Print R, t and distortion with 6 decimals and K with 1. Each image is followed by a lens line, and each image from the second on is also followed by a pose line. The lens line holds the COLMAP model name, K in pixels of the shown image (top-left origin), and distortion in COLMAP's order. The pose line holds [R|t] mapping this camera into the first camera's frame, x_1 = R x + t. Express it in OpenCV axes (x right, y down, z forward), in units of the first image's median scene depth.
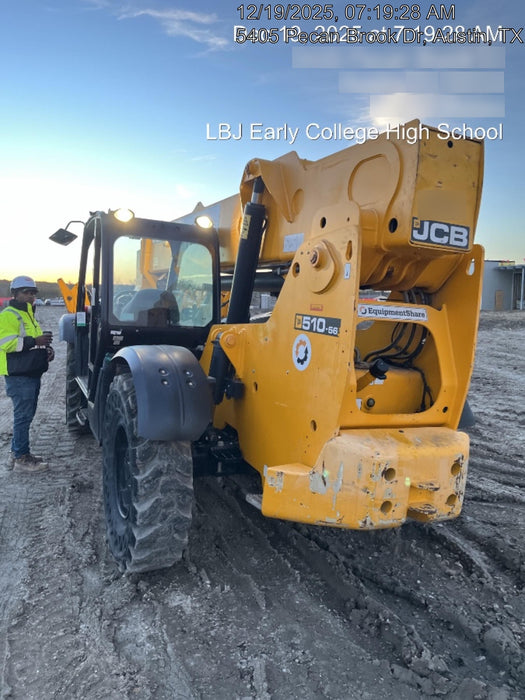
lens RADIAL K [[522.8, 0, 254.3], [0, 522.8, 351.8], [0, 0, 1]] dist [0.062009, -0.095708]
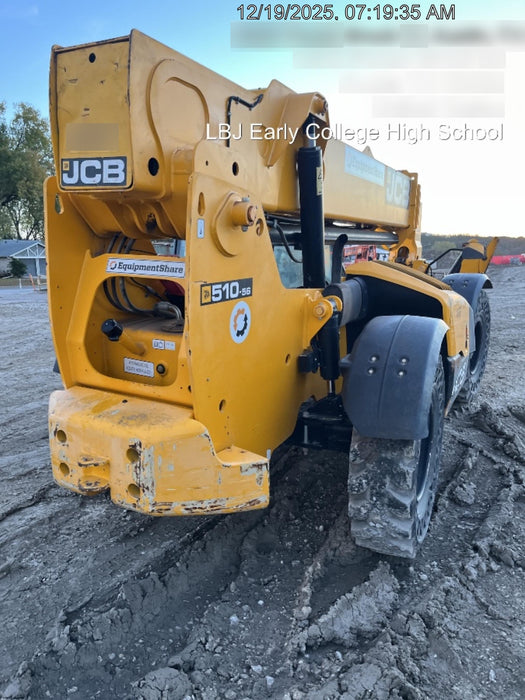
lens RADIAL K [[522.8, 0, 254.3], [0, 522.8, 351.8], [0, 0, 1]] dist [0.062009, -0.095708]
pose [[0.616457, 0.115432, -0.778881, 1.110920], [-0.050396, 0.992952, 0.107271, -0.040020], [0.785774, -0.026875, 0.617929, 0.626094]]
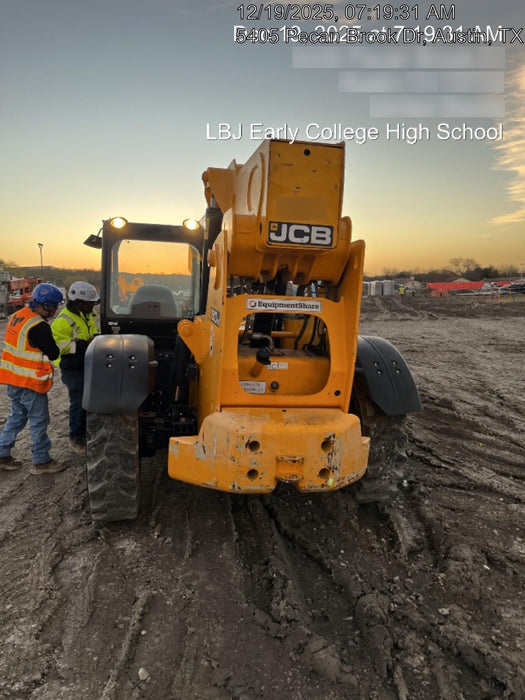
lens RADIAL K [[516.9, 0, 251.8], [0, 516.9, 358.3], [0, 0, 1]] dist [0.069455, -0.107392]
pose [[0.970346, 0.008766, -0.241561, 0.482338], [-0.000051, 0.999350, 0.036061, -0.001571], [0.241720, -0.034979, 0.969715, -0.090619]]
